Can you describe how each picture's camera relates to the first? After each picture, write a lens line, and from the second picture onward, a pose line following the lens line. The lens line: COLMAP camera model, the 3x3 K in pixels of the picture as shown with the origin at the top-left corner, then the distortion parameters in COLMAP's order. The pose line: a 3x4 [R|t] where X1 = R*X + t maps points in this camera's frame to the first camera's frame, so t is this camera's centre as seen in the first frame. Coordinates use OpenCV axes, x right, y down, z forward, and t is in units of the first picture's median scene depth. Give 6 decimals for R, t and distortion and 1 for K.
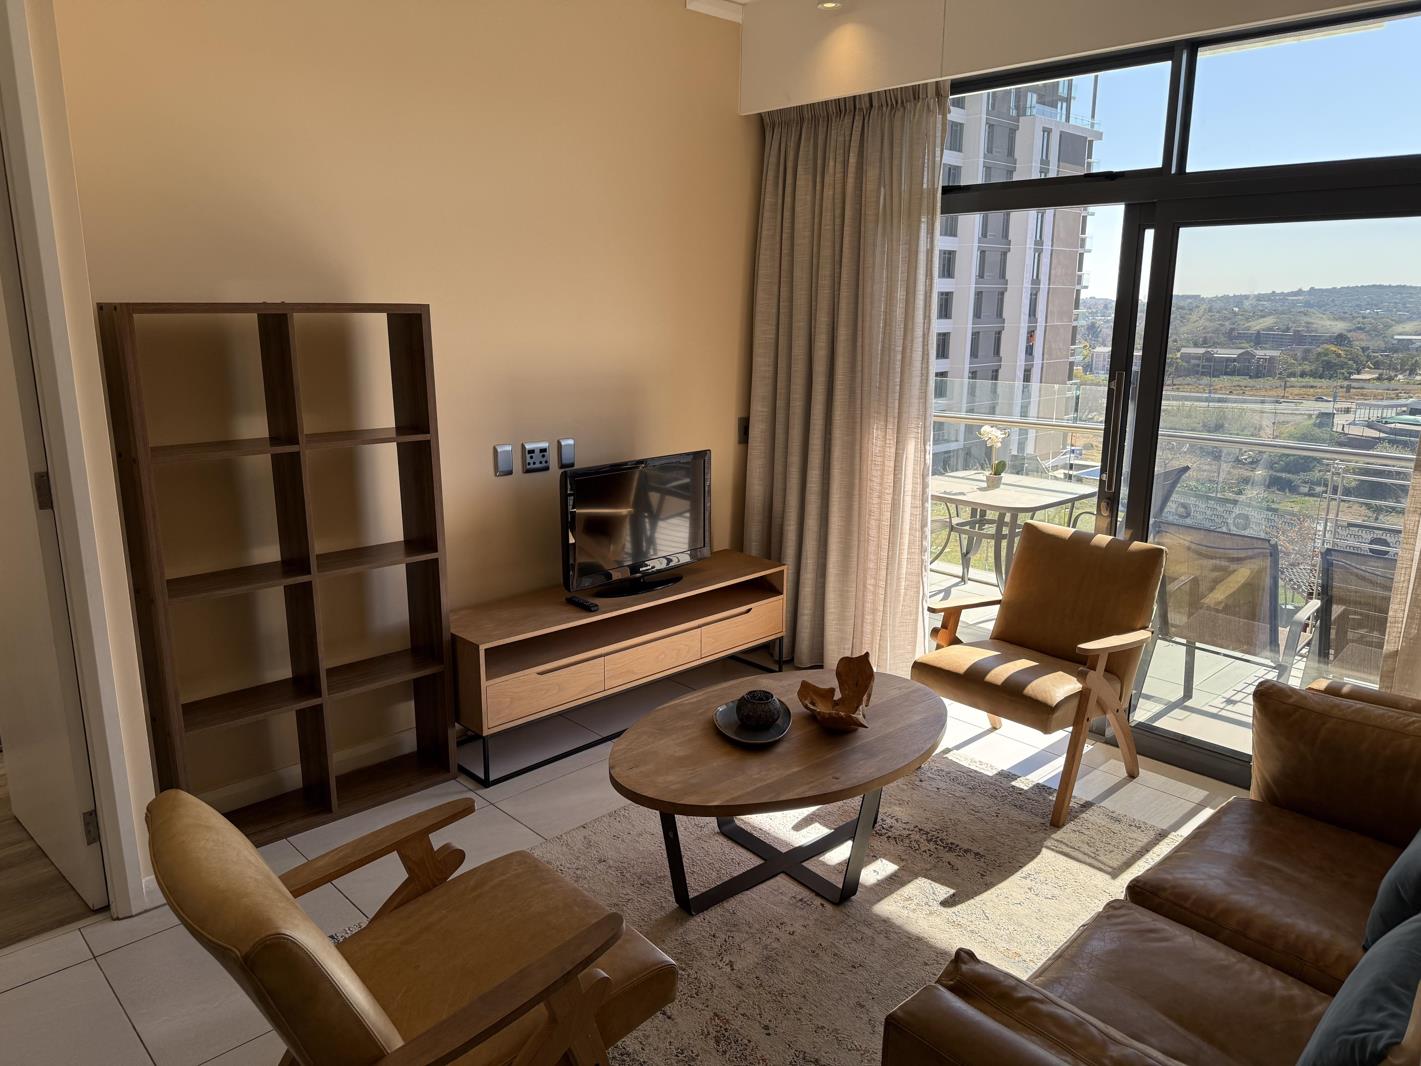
lens RADIAL K [[1003.8, 0, 713.2], [0, 1003.8, 536.3], [0, 0, 1]] dist [-0.008677, 0.001522]
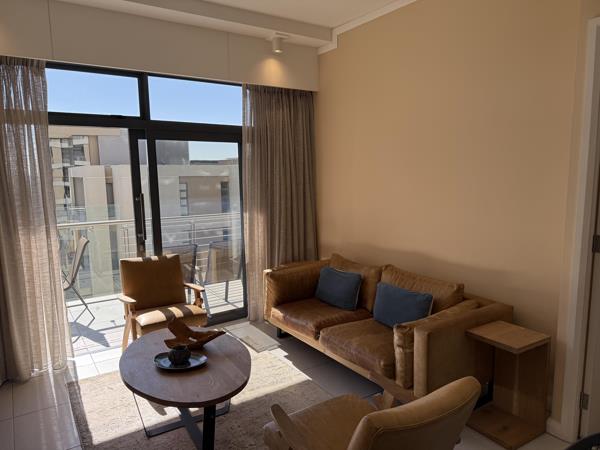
lens RADIAL K [[423.9, 0, 300.7], [0, 423.9, 227.3], [0, 0, 1]] dist [-0.008677, 0.001522]
pose [[0.157888, -0.133997, 0.978323, -0.634099], [0.239778, 0.966300, 0.093653, -0.089037], [-0.957903, 0.219794, 0.184696, 0.458053]]
